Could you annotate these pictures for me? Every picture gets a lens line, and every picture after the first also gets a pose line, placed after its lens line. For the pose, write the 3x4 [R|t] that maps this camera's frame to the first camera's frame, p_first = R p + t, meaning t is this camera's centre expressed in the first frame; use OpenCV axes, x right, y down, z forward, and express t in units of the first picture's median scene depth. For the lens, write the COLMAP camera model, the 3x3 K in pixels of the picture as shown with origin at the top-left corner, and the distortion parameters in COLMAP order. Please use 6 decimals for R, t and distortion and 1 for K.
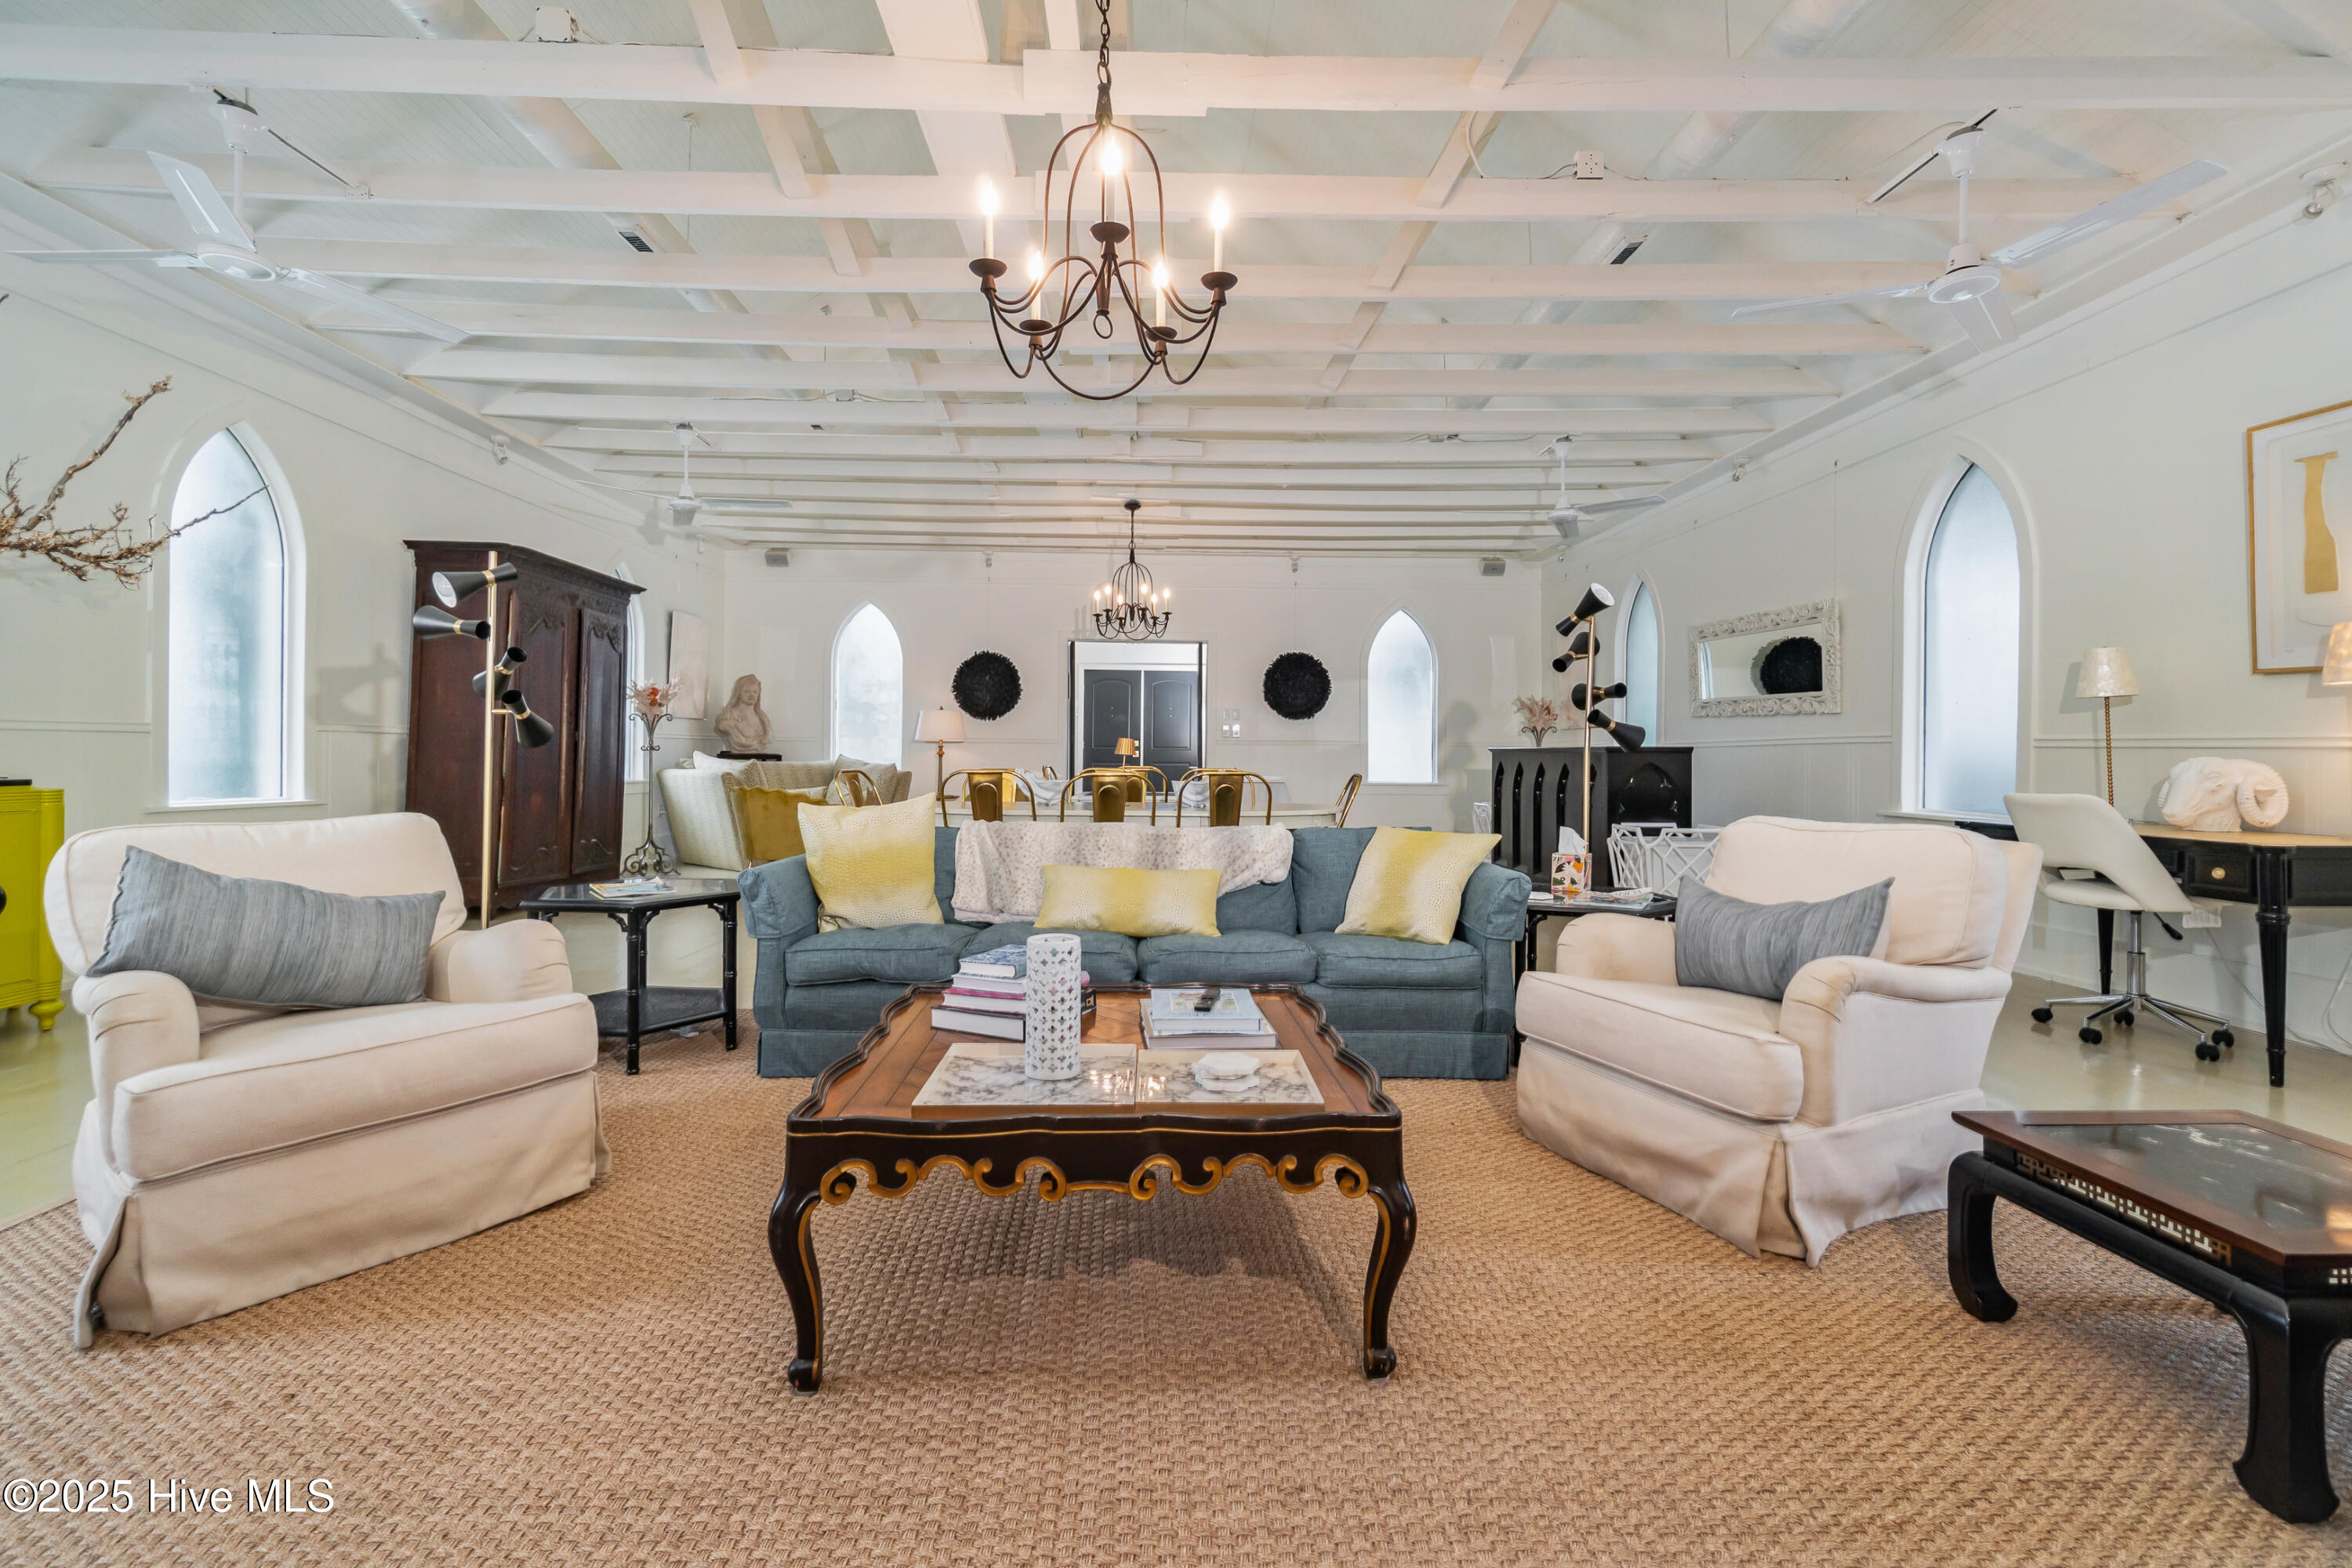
lens RADIAL K [[1017.0, 0, 1174.7], [0, 1017.0, 751.2], [0, 0, 1]] dist [-0.007521, 0.002656]
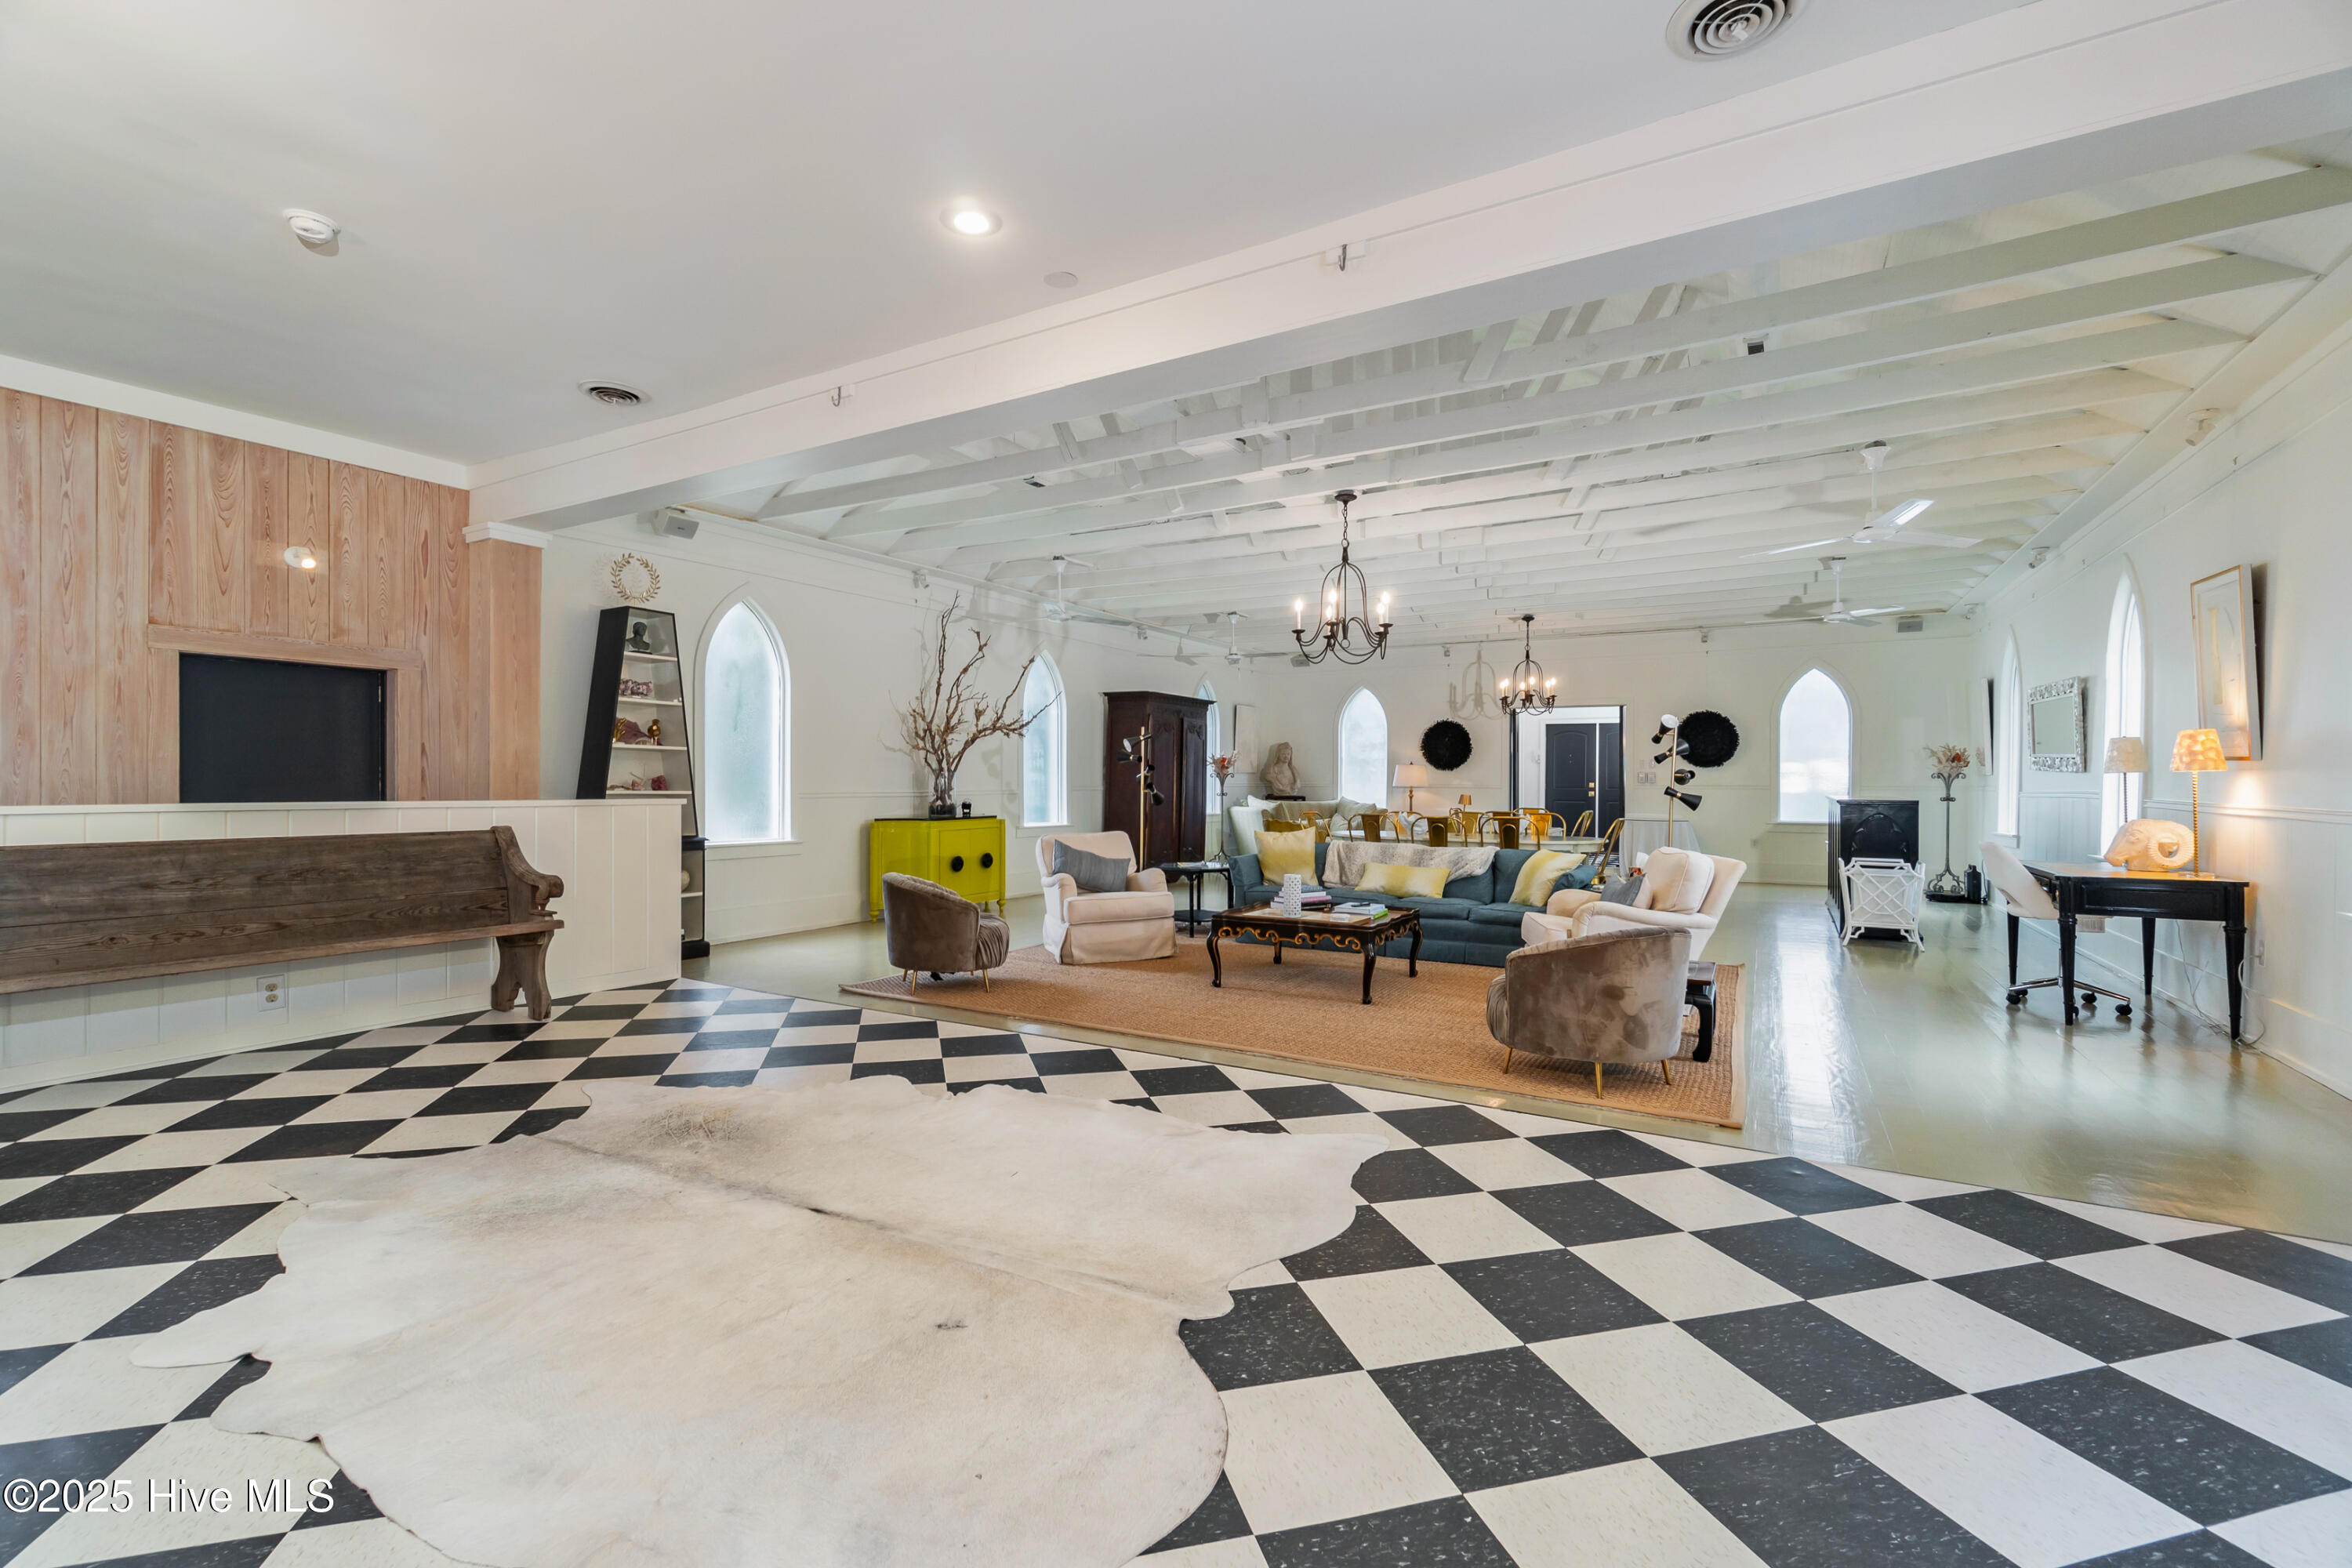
lens RADIAL K [[1017.0, 0, 1170.9], [0, 1017.0, 791.7], [0, 0, 1]] dist [-0.007521, 0.002656]
pose [[0.847982, 0.000967, -0.530024, 0.378677], [0.005879, 0.999920, 0.011229, -0.034994], [0.529992, -0.012638, 0.847908, -0.578224]]
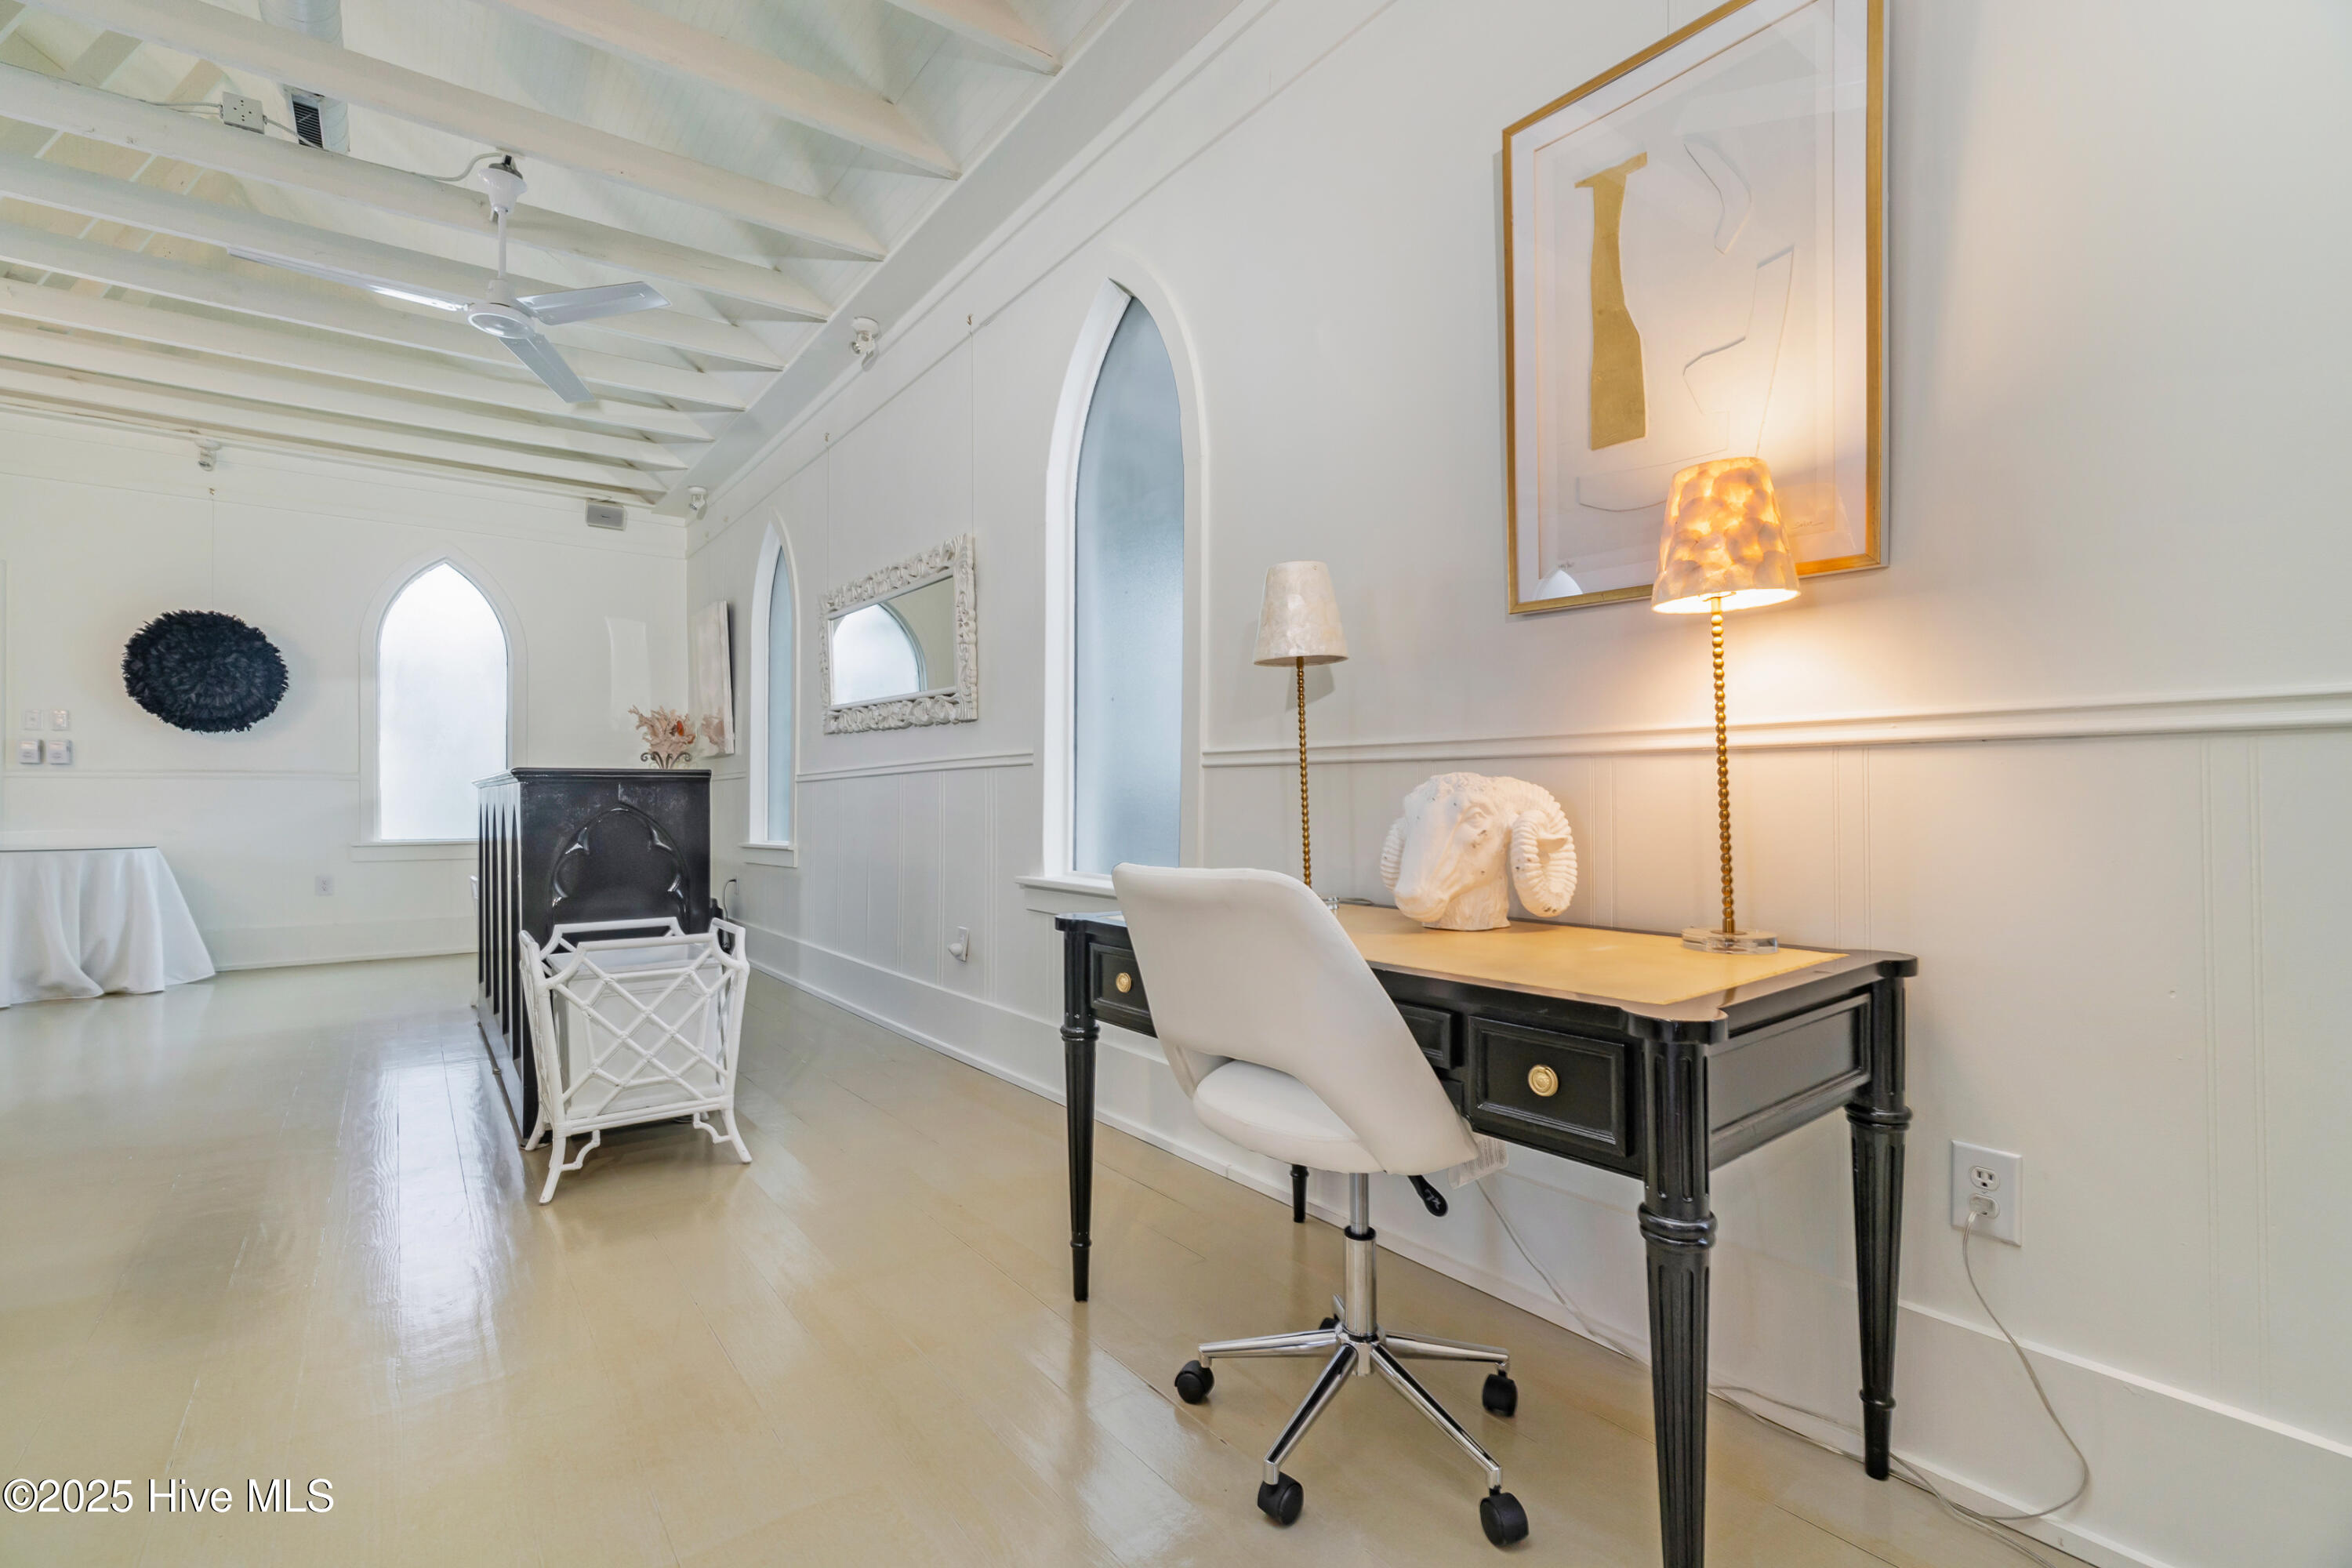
lens RADIAL K [[1017.0, 0, 1162.9], [0, 1017.0, 790.3], [0, 0, 1]] dist [-0.007521, 0.002656]
pose [[0.812570, -0.003040, 0.582855, 0.384634], [0.006127, 0.999976, -0.003325, 0.009199], [-0.582831, 0.006273, 0.812569, 0.424566]]
